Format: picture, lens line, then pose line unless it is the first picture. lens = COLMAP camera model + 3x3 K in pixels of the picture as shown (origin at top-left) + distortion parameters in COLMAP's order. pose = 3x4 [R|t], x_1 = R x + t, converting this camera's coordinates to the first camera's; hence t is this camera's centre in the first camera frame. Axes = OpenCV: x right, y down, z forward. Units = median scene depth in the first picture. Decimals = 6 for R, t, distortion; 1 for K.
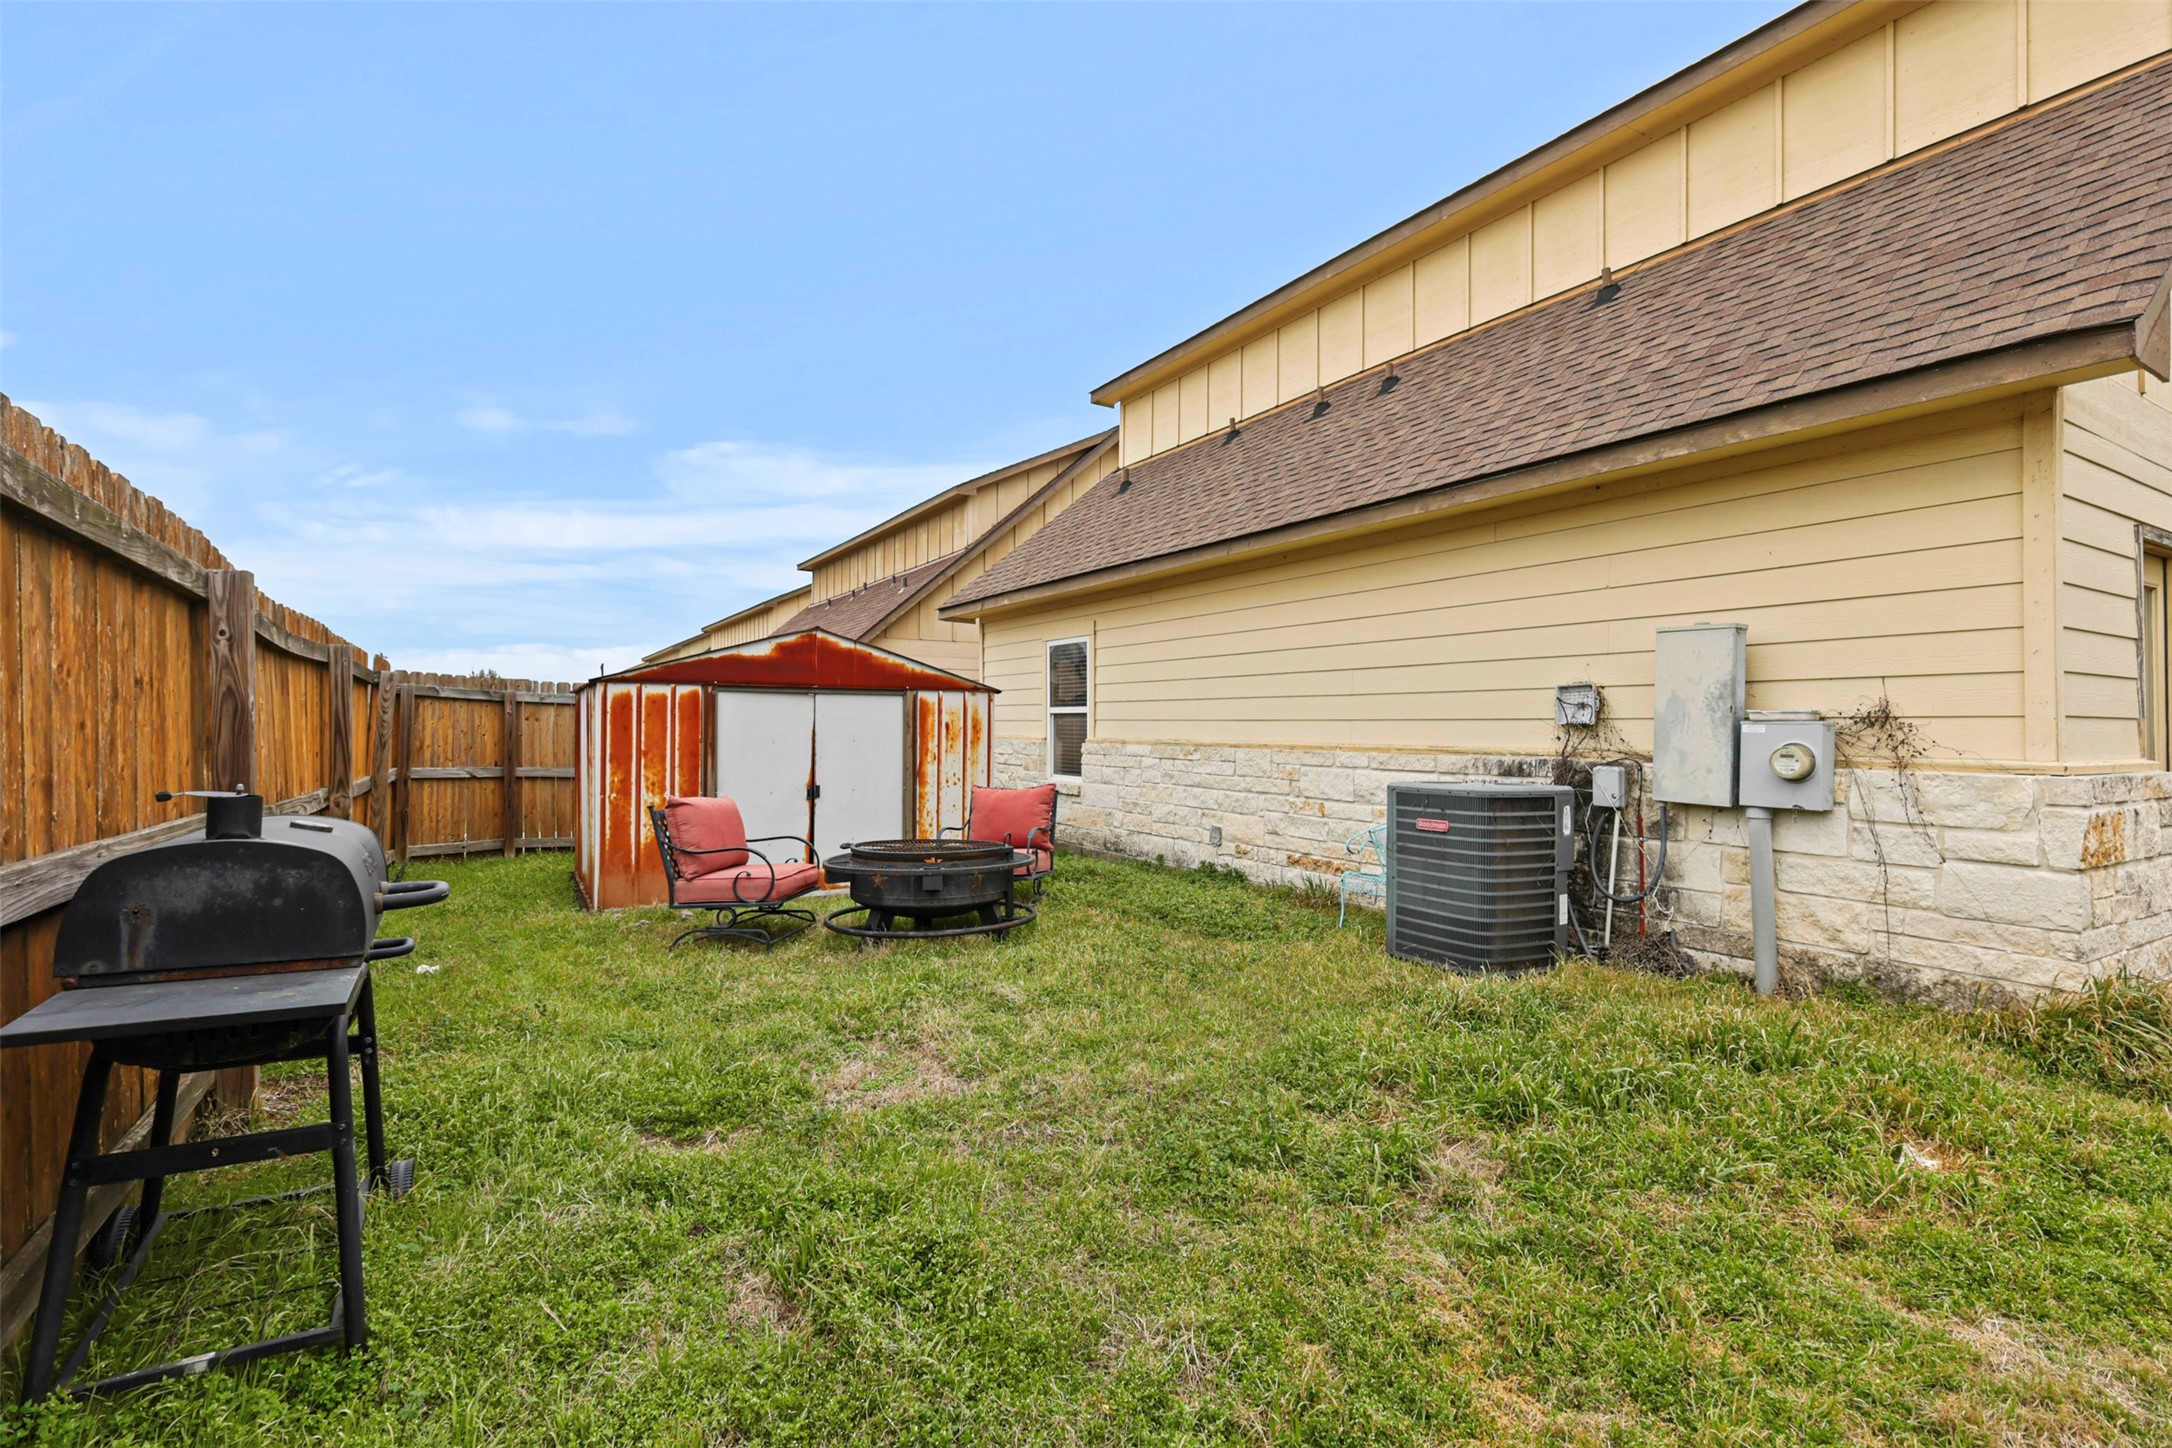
lens RADIAL K [[974.4, 0, 1086.0], [0, 974.4, 724.0], [0, 0, 1]] dist [0.002385, 0.000315]
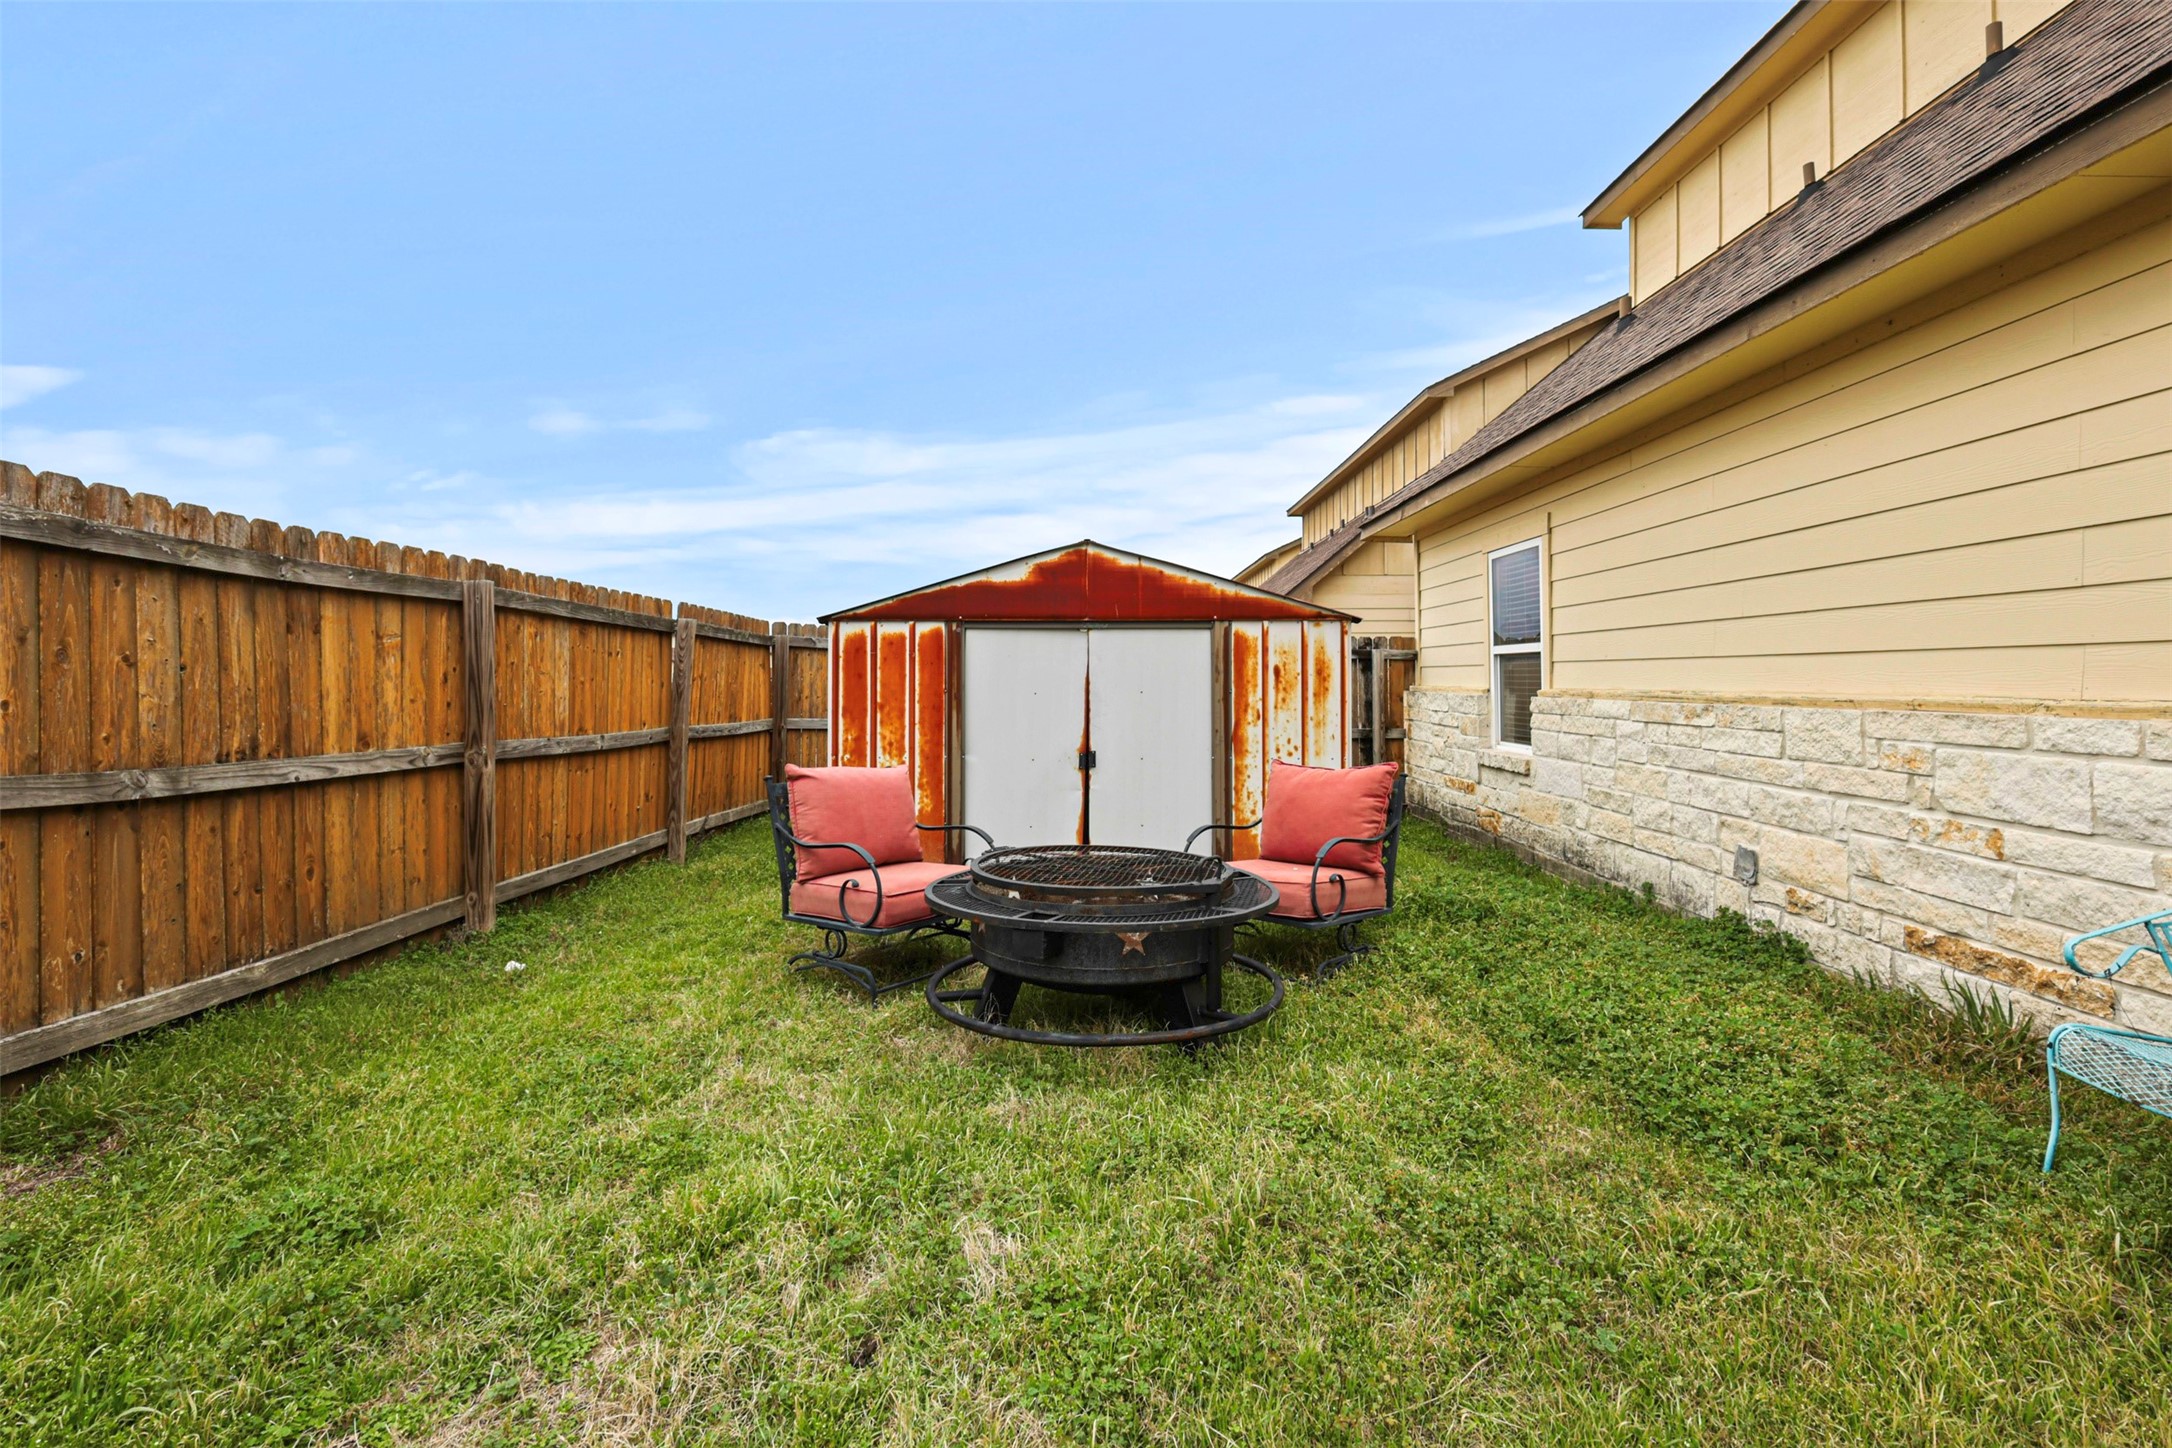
lens RADIAL K [[961.4, 0, 1087.0], [0, 961.4, 663.5], [0, 0, 1]] dist [0.001492, 0.000788]
pose [[0.853092, -0.014475, -0.521559, 0.104009], [0.006464, 0.999832, -0.017175, 0.007925], [0.521720, 0.011281, 0.853042, 0.353924]]
